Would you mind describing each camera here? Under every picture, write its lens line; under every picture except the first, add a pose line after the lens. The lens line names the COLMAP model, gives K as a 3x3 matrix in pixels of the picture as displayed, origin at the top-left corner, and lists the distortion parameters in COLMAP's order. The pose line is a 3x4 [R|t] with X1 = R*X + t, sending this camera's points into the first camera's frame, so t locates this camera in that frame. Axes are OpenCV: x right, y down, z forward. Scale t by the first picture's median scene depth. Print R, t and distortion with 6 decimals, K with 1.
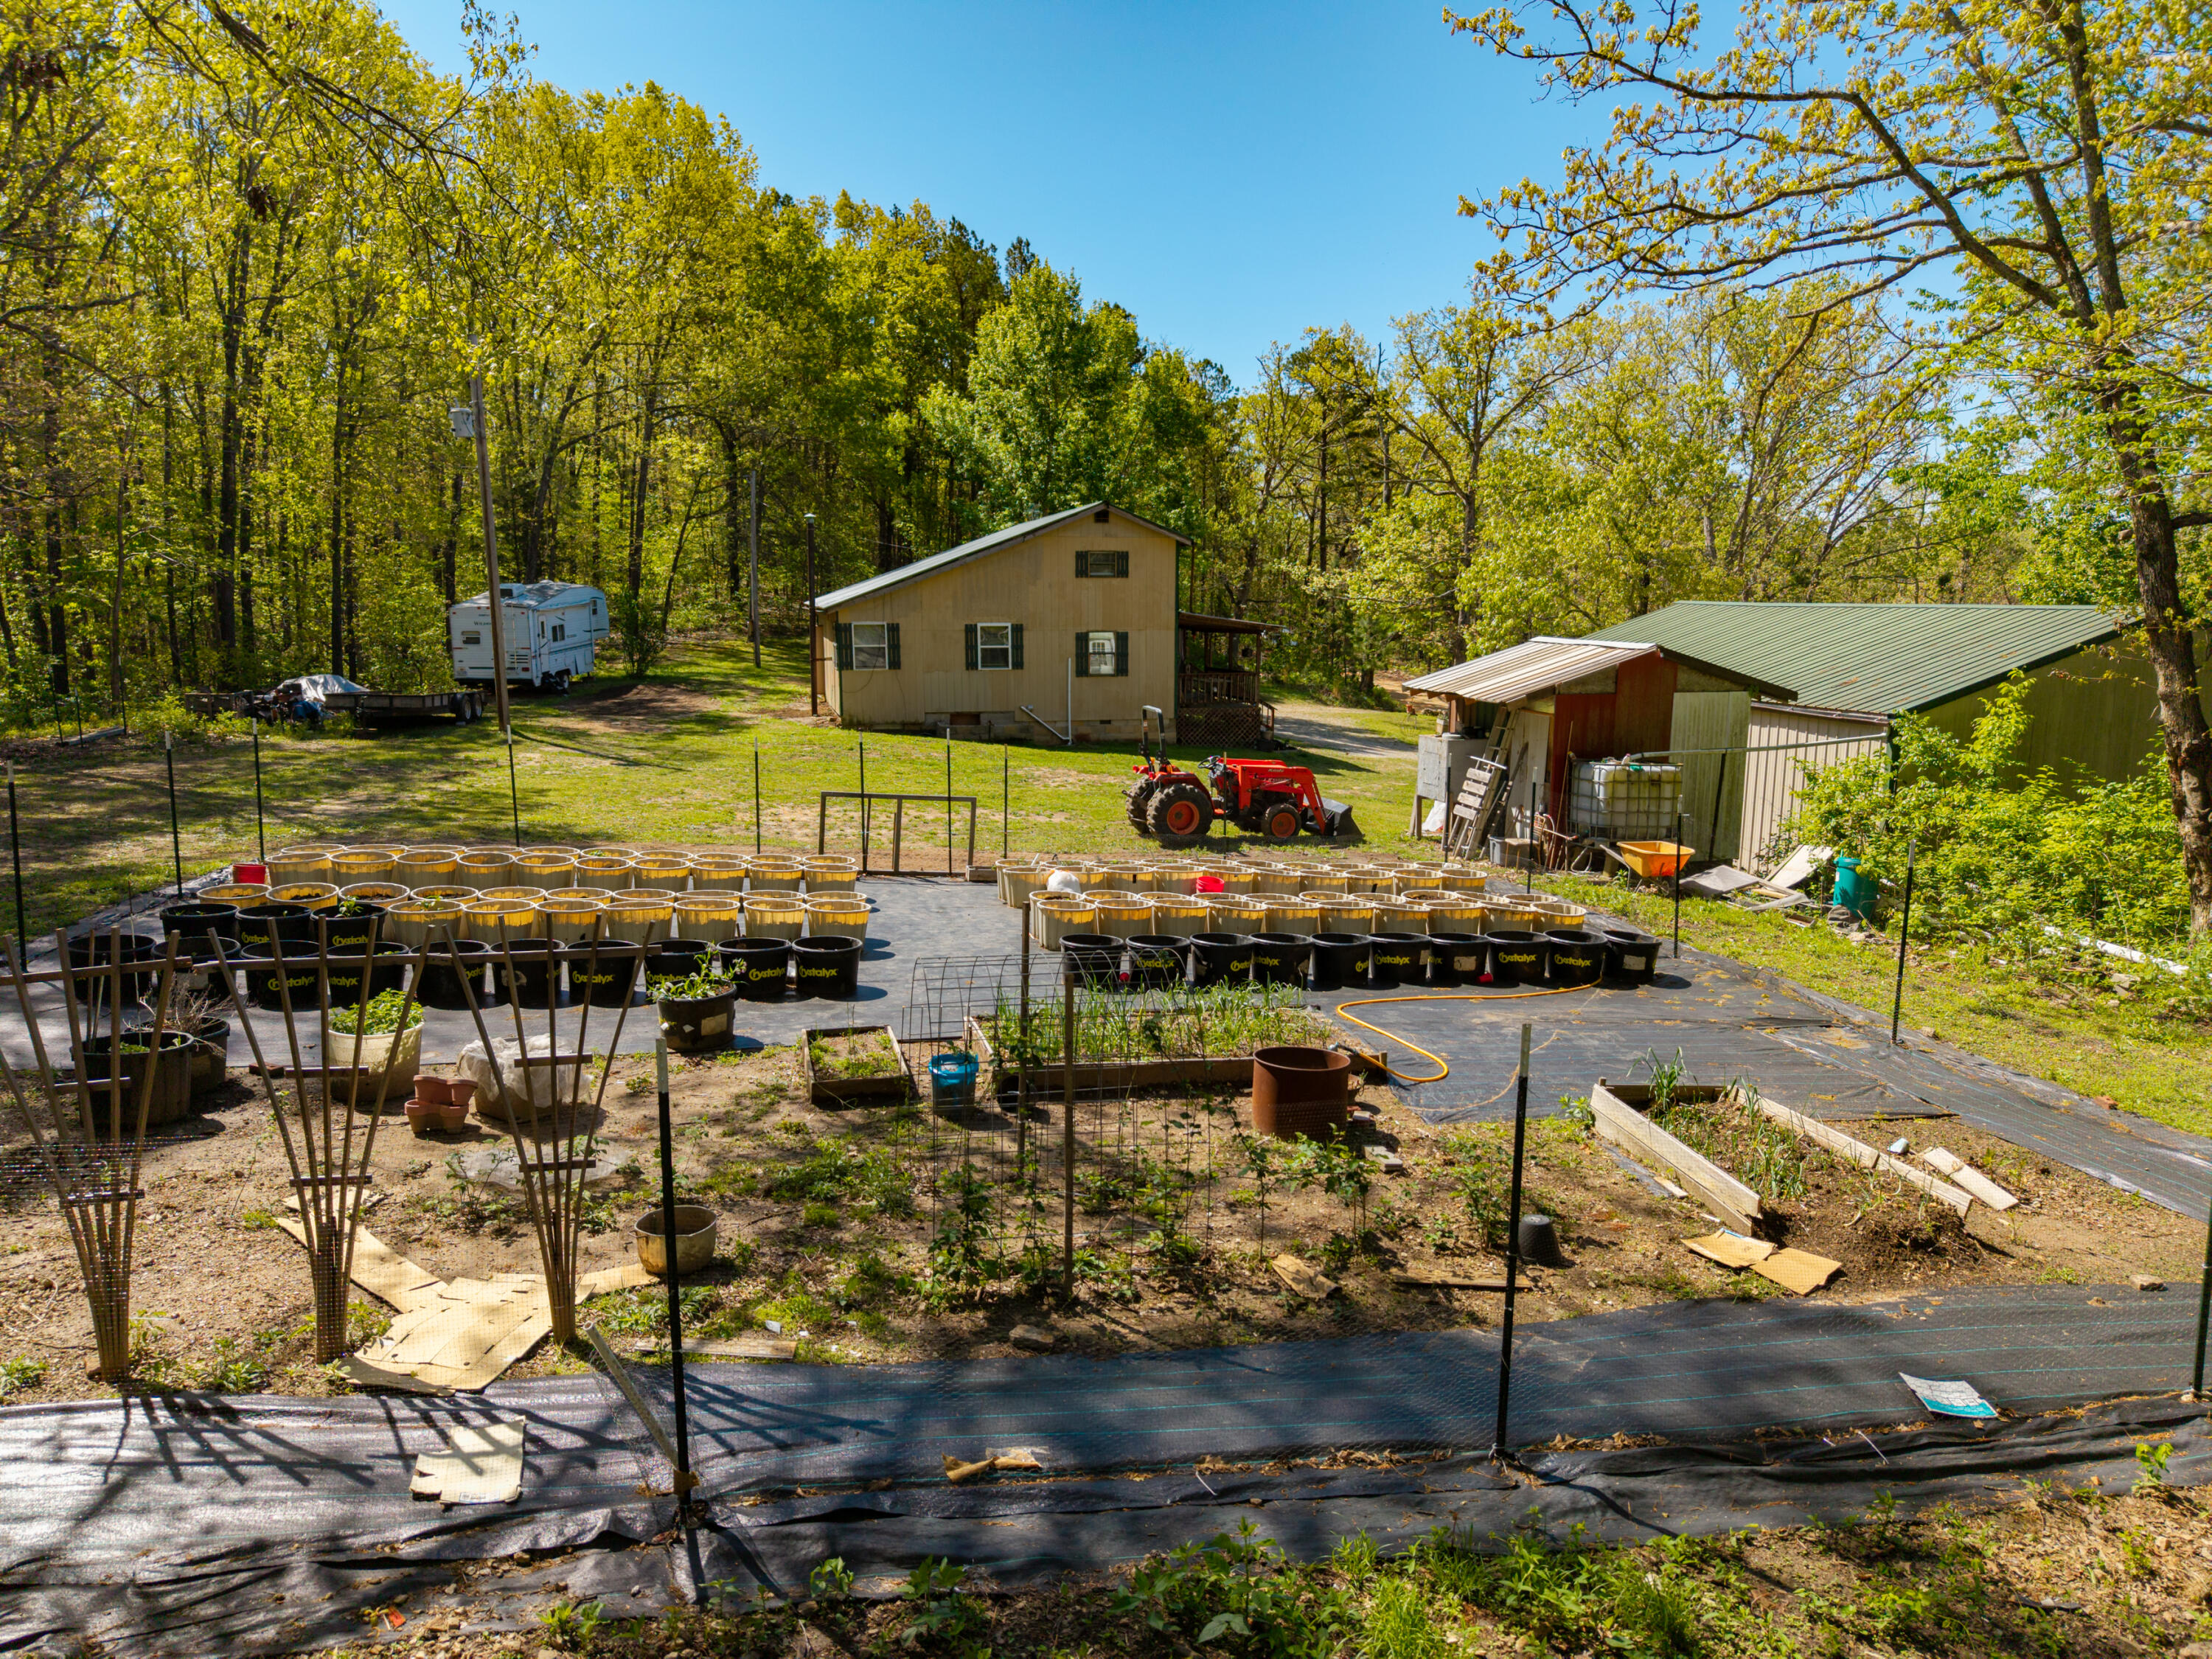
lens RADIAL K [[1566.1, 0, 1106.0], [0, 1566.1, 829.5], [0, 0, 1]] dist [-0.000177, -0.001473]
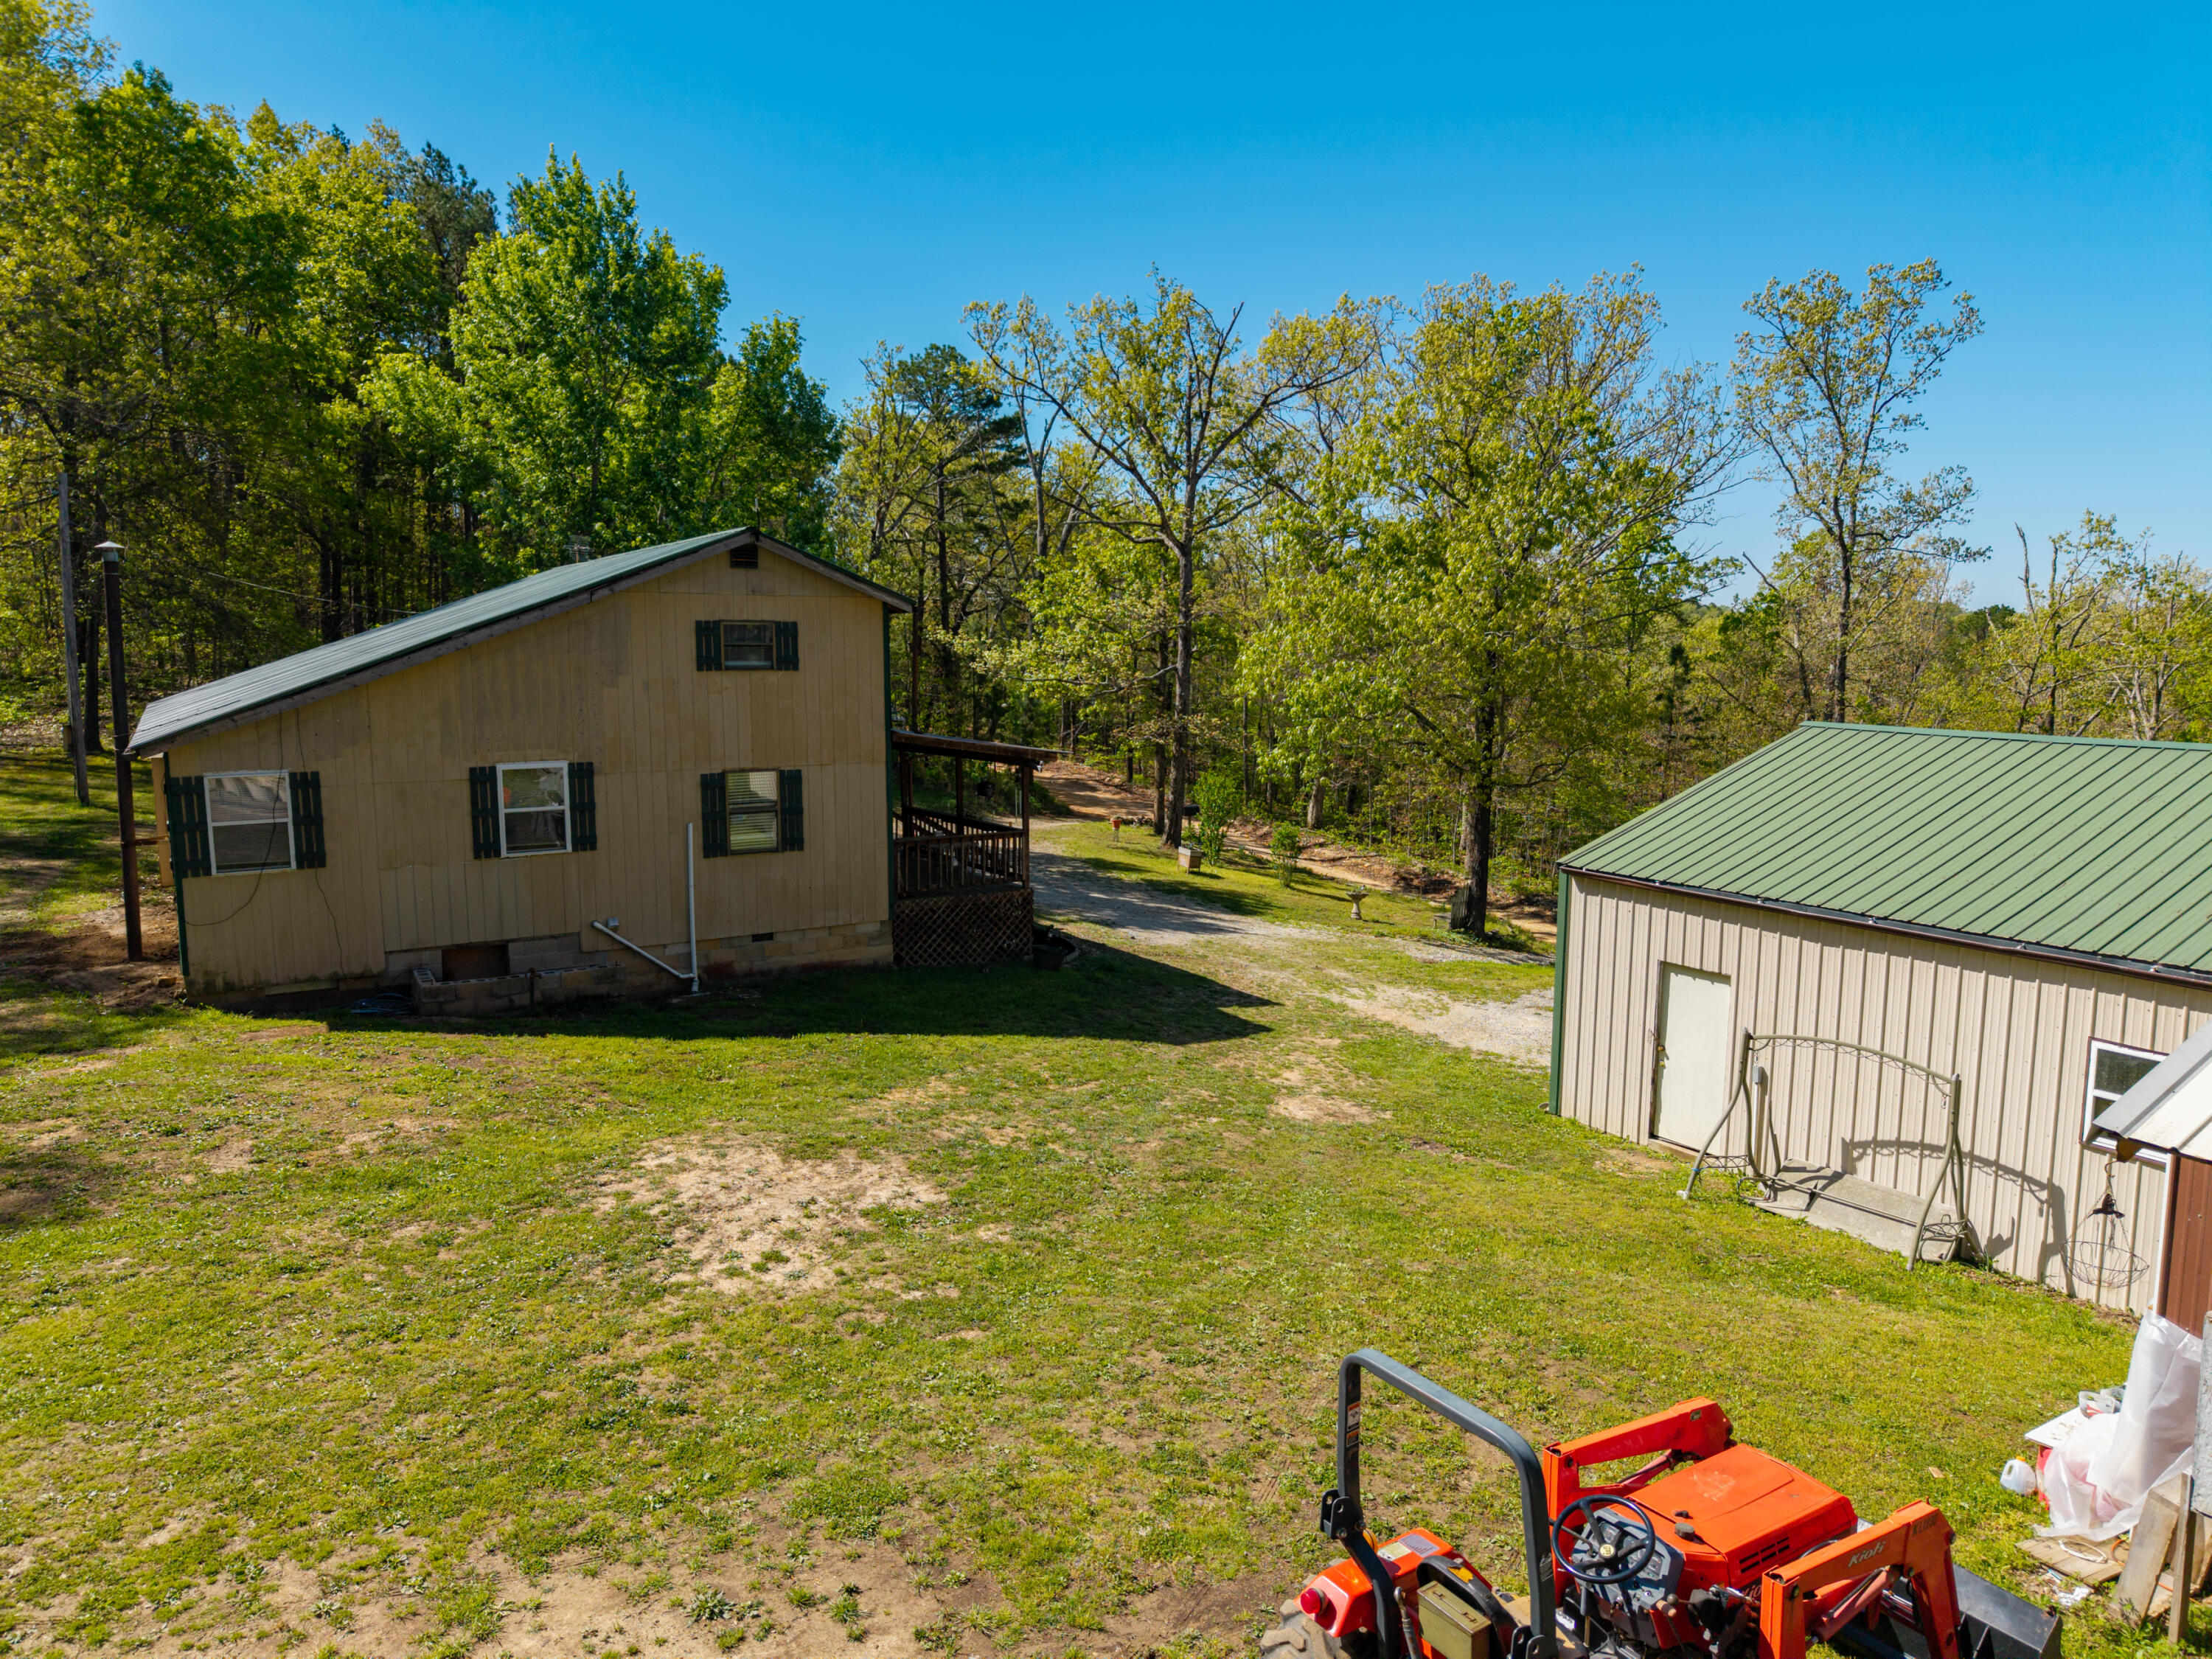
lens RADIAL K [[1486.7, 0, 1114.4], [0, 1486.7, 833.0], [0, 0, 1]] dist [0.018829, -0.016404]
pose [[0.948386, -0.038558, 0.314765, -0.033399], [0.046190, 0.998791, -0.016822, -0.067758], [-0.313736, 0.030493, 0.949021, 0.358327]]
